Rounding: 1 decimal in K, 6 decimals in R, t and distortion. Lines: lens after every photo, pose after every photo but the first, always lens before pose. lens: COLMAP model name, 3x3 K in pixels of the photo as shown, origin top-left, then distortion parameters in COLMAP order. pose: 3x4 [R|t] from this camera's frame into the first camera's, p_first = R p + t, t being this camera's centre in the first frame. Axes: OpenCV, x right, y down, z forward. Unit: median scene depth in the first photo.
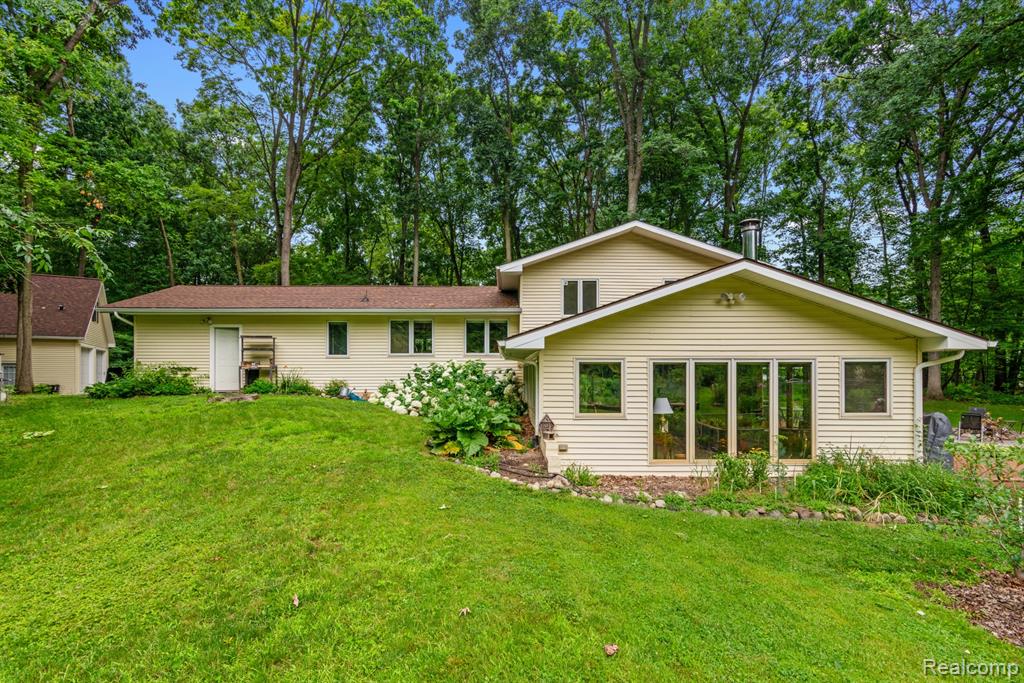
lens RADIAL K [[501.8, 0, 509.2], [0, 501.8, 357.0], [0, 0, 1]] dist [0.011221, 0.002838]
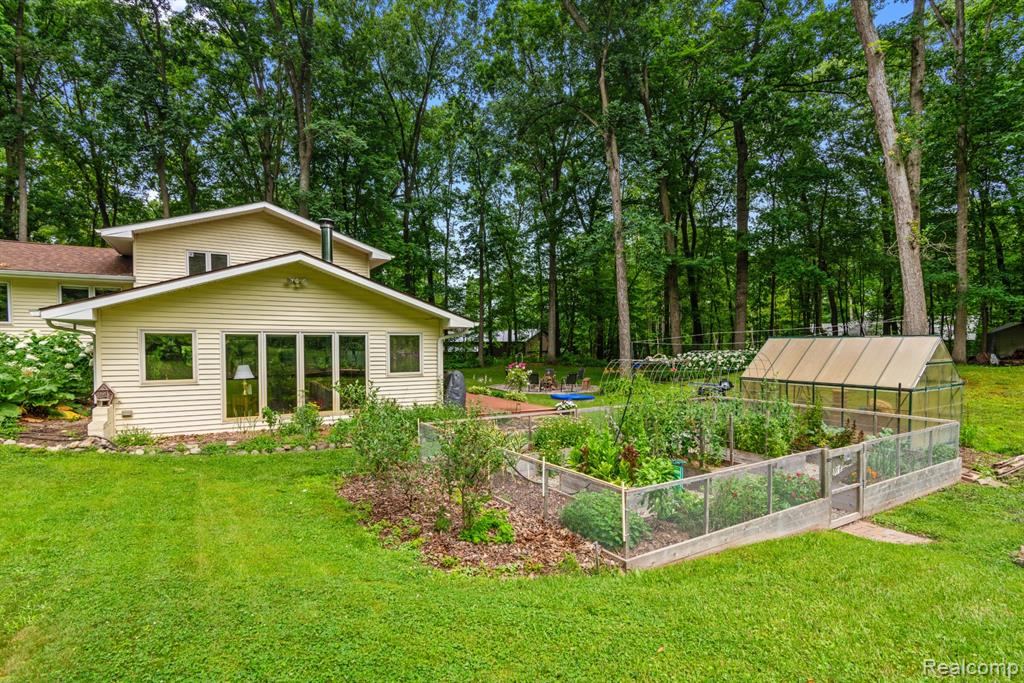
lens RADIAL K [[501.8, 0, 512.8], [0, 501.8, 348.9], [0, 0, 1]] dist [0.011221, 0.002838]
pose [[0.866068, -0.004993, 0.499901, 0.278459], [-0.013703, 0.999337, 0.033720, -0.003607], [-0.499738, -0.036054, 0.865426, -0.327512]]
